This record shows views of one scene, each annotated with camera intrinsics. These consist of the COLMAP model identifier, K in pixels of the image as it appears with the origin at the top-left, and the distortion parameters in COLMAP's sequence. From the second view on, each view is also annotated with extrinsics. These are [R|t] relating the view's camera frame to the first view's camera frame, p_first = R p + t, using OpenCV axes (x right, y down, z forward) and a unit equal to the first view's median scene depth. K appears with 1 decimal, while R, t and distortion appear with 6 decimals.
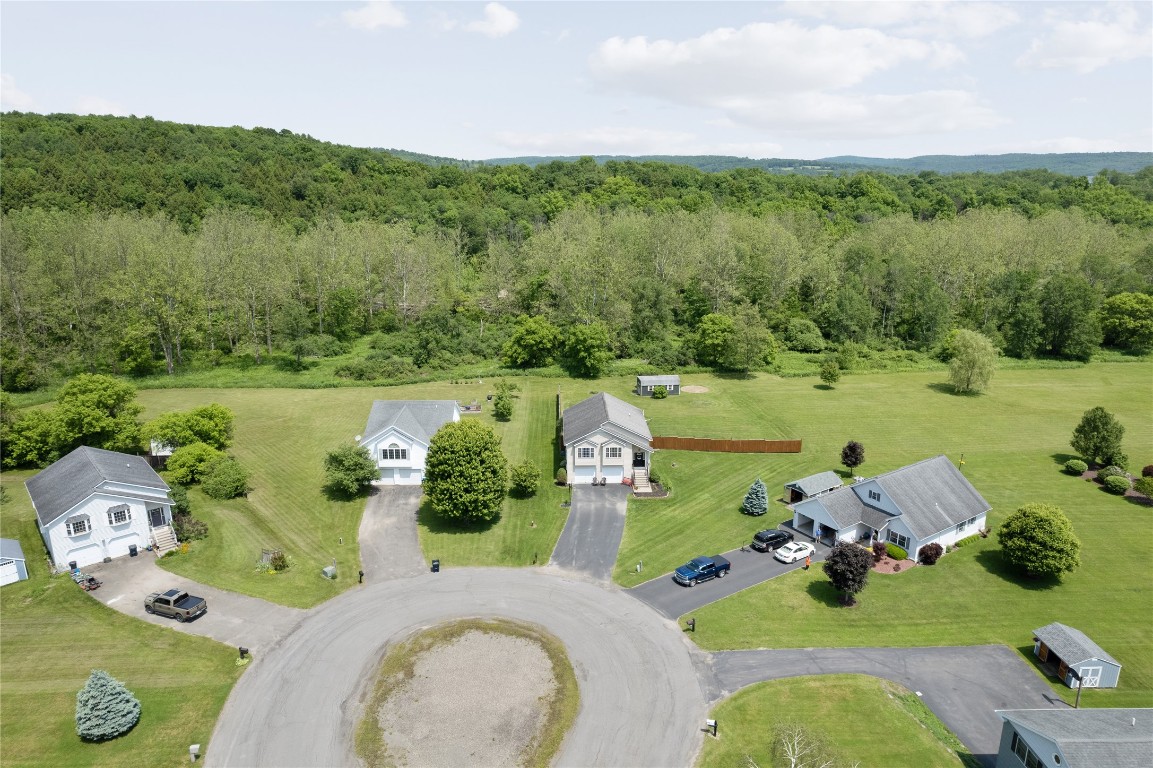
lens RADIAL K [[730.3, 0, 576.5], [0, 730.3, 384.0], [0, 0, 1]] dist [-0.084083, 0.077071]
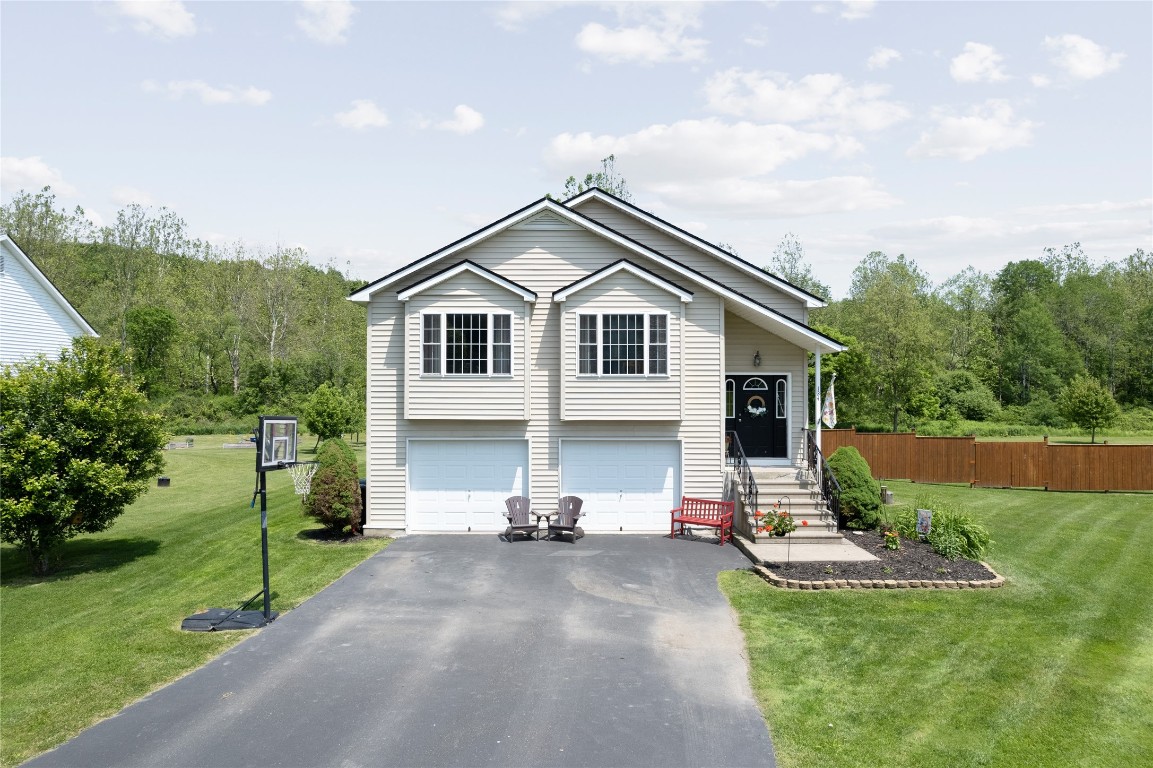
lens RADIAL K [[730.3, 0, 576.5], [0, 730.3, 384.0], [0, 0, 1]] dist [-0.084083, 0.077071]
pose [[0.999935, 0.006064, -0.009683, 0.041152], [-0.008635, 0.956086, -0.292958, 0.154718], [0.007481, 0.293023, 0.956076, 0.831240]]
